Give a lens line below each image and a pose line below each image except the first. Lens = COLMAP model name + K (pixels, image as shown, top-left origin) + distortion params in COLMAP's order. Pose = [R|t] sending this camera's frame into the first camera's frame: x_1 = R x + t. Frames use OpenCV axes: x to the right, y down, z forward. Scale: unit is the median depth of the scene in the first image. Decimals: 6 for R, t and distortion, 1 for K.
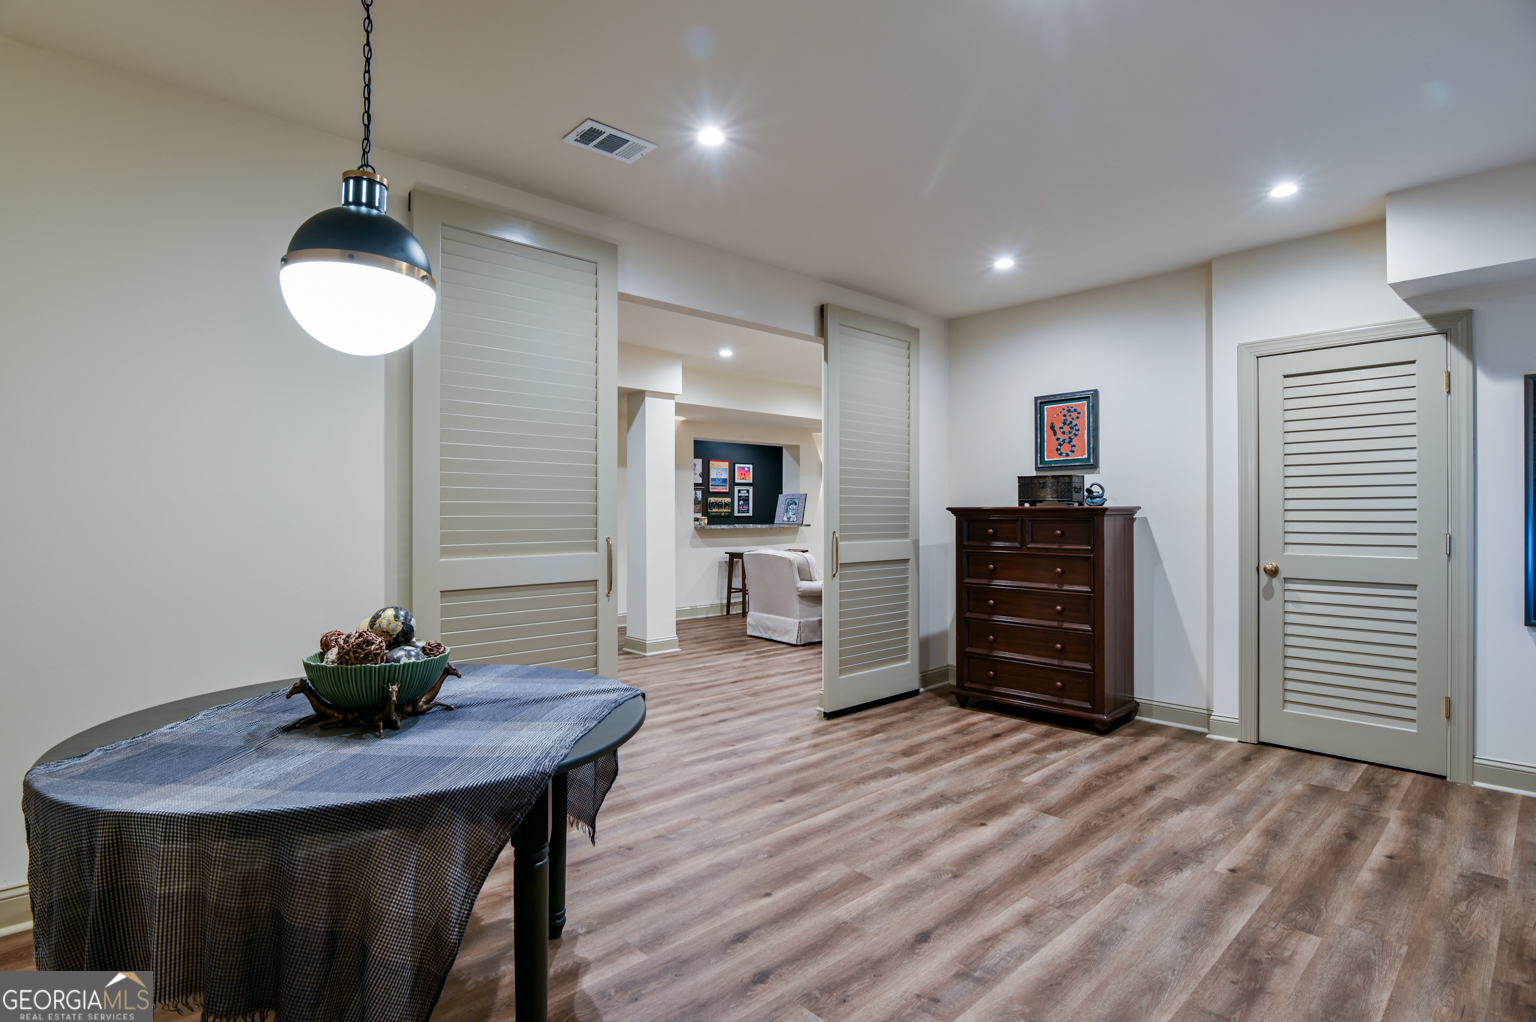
lens RADIAL K [[748.0, 0, 768.0], [0, 748.0, 511.0], [0, 0, 1]] dist [-0.021550, -0.001375]
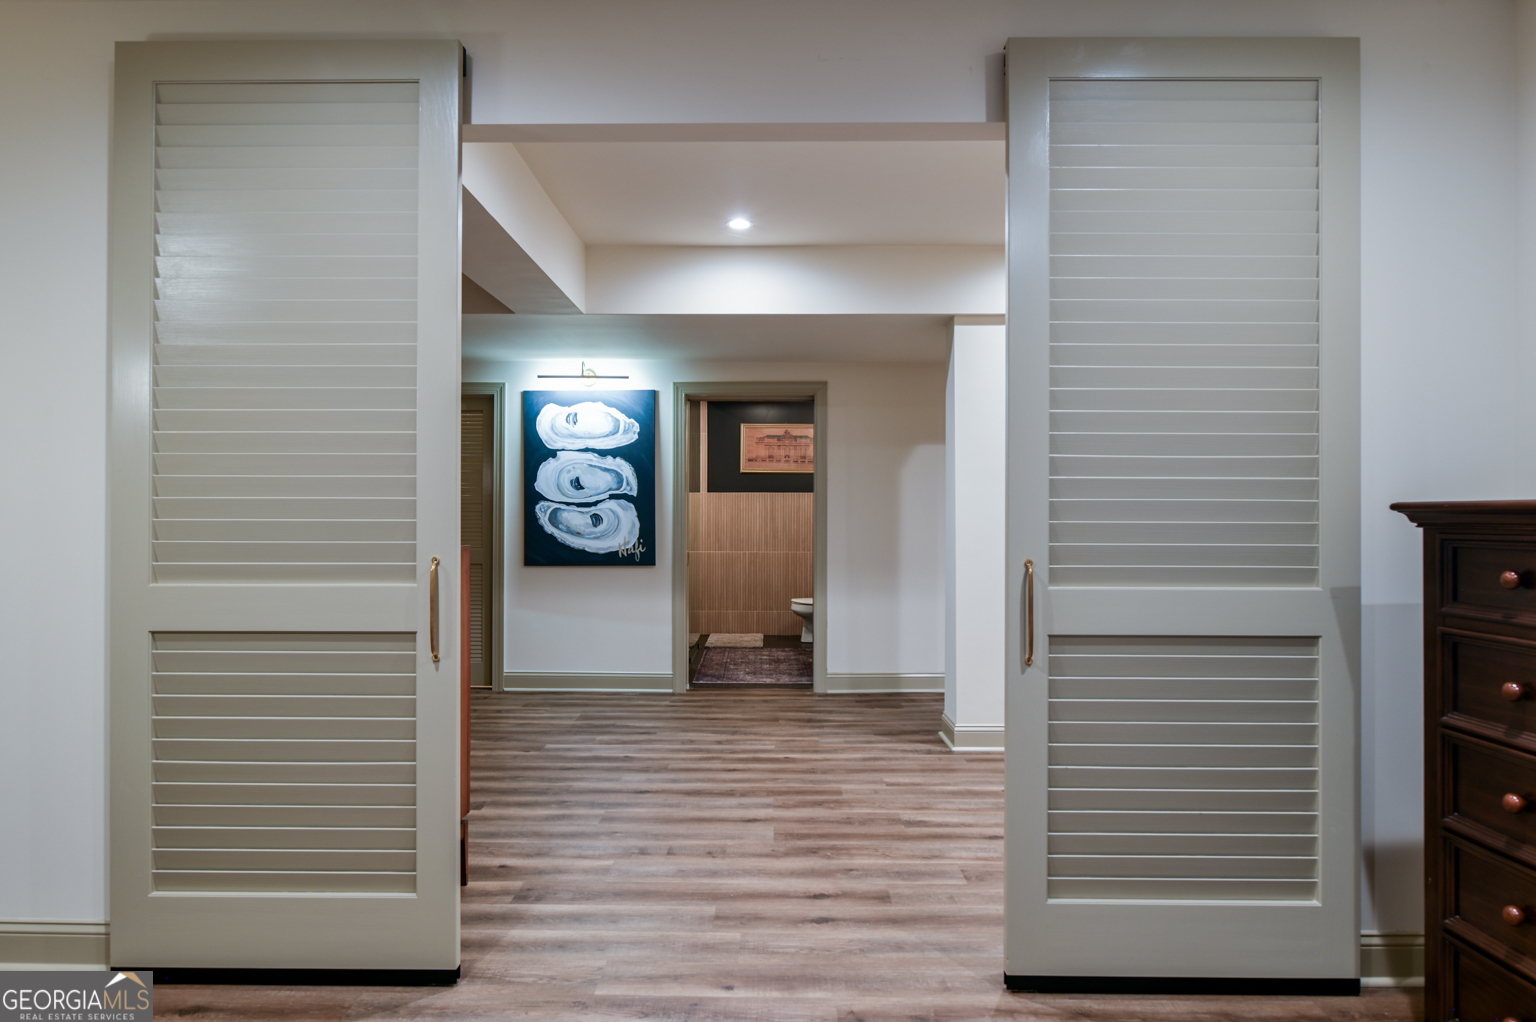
lens RADIAL K [[914.9, 0, 768.0], [0, 914.9, 511.0], [0, 0, 1]] dist [-0.005561, -0.003391]
pose [[0.727256, -0.000372, -0.686367, 0.330108], [-0.001884, 0.999995, -0.002539, 0.000517], [0.686364, 0.003140, 0.727251, 0.494473]]
